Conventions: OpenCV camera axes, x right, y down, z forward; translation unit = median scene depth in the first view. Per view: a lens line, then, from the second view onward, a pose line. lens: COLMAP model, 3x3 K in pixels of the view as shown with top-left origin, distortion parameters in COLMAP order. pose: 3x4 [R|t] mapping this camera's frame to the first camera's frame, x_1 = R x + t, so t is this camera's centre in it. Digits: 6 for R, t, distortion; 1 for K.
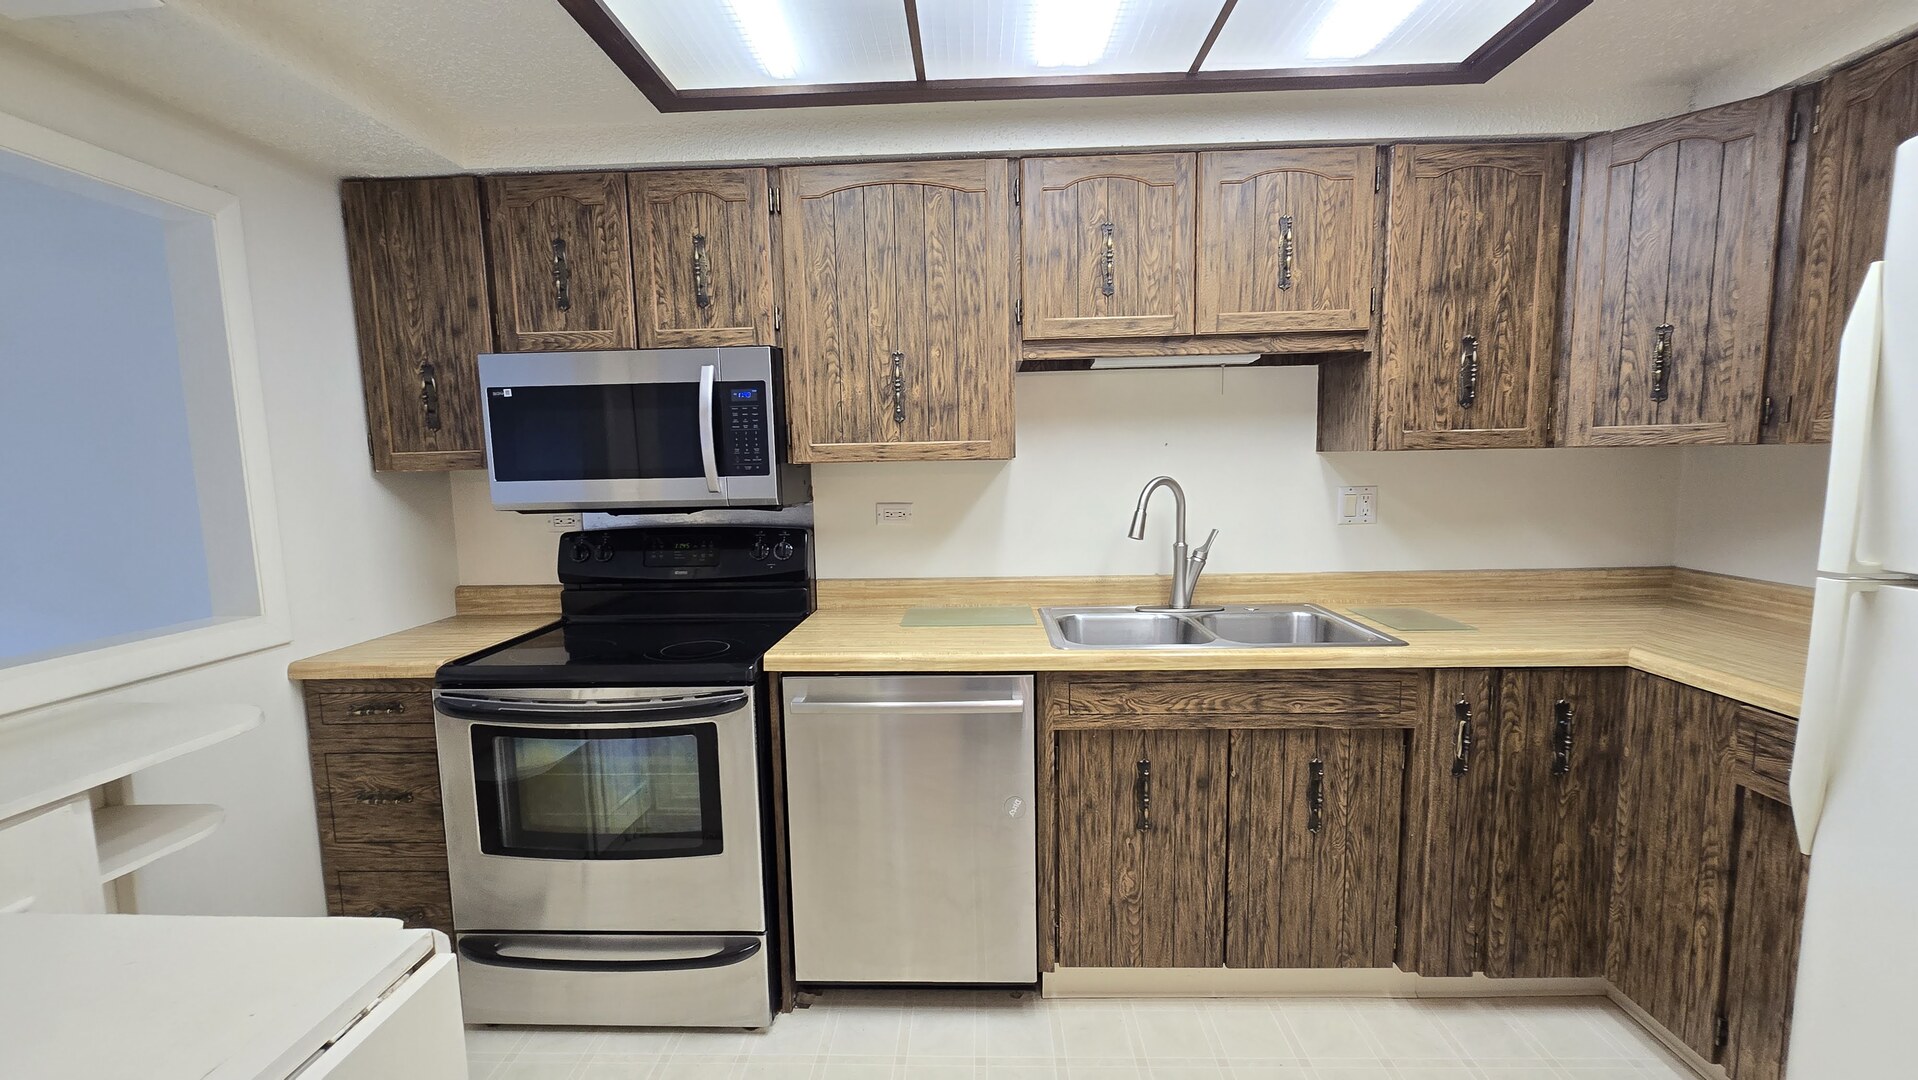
lens RADIAL K [[766.6, 0, 940.6], [0, 766.6, 549.3], [0, 0, 1]] dist [-0.008834, 0.000502]
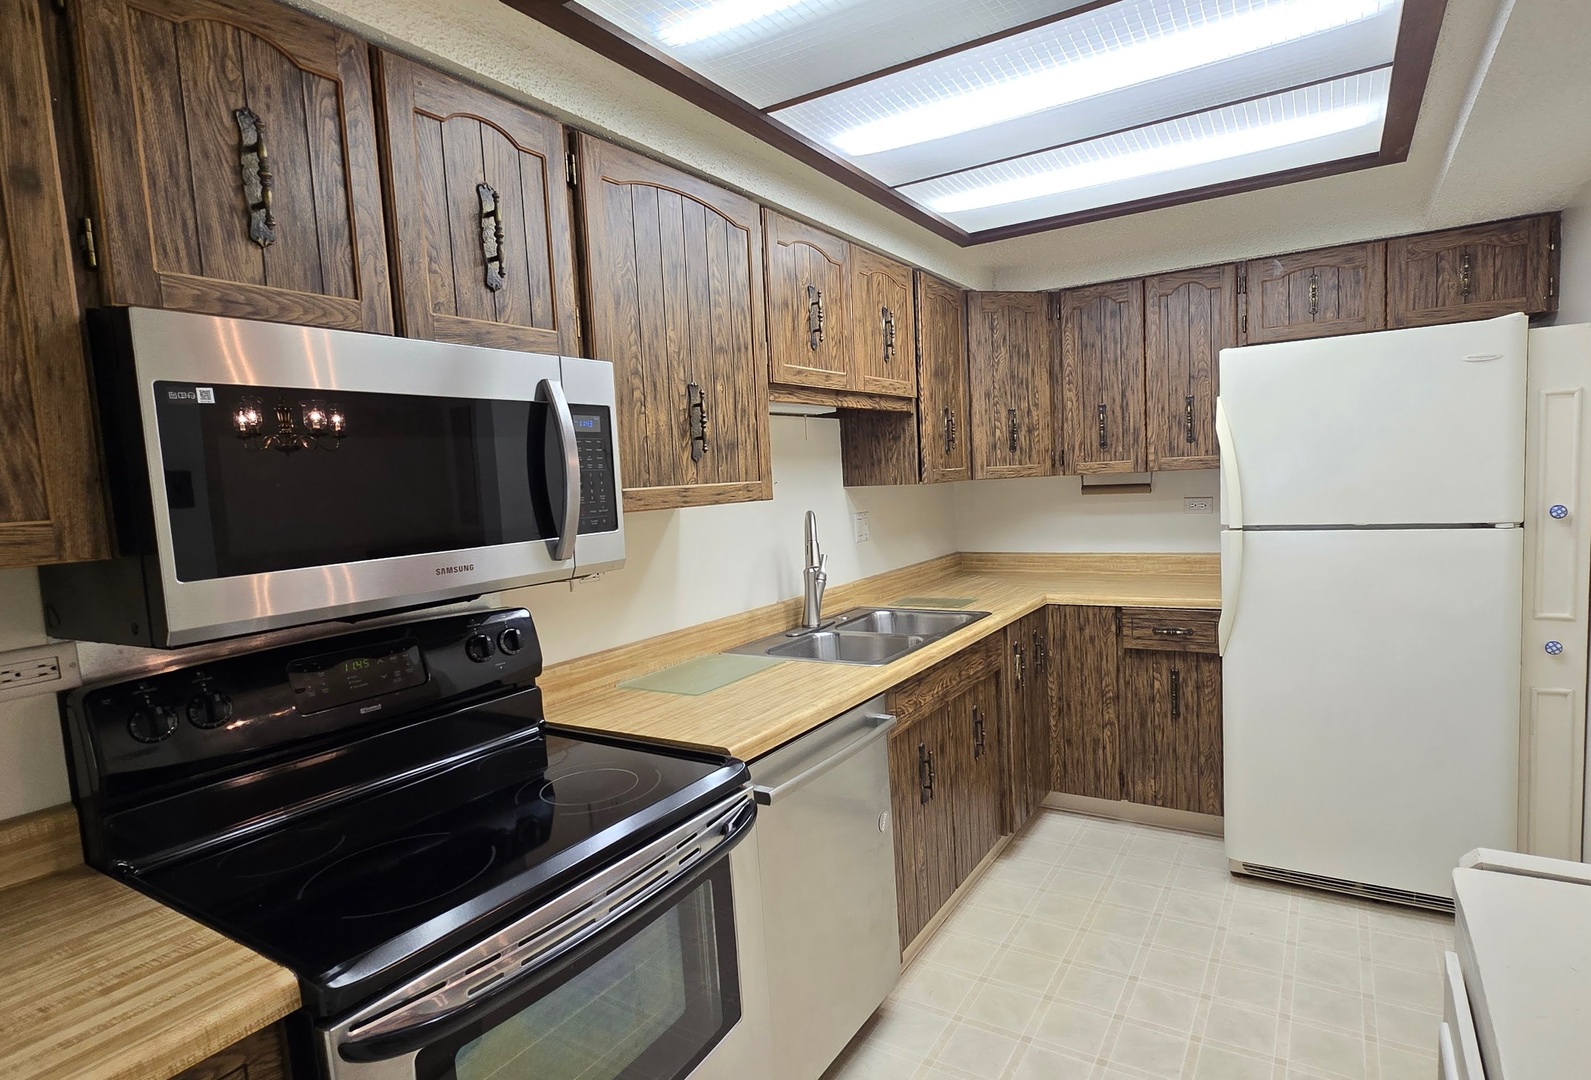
lens RADIAL K [[825.7, 0, 844.7], [0, 825.7, 546.5], [0, 0, 1]] dist [-0.006852, -0.001399]
pose [[0.481536, -0.083038, 0.872484, -0.841730], [0.137729, 0.990302, 0.018237, -0.065497], [-0.865537, 0.111385, 0.488302, 0.415147]]
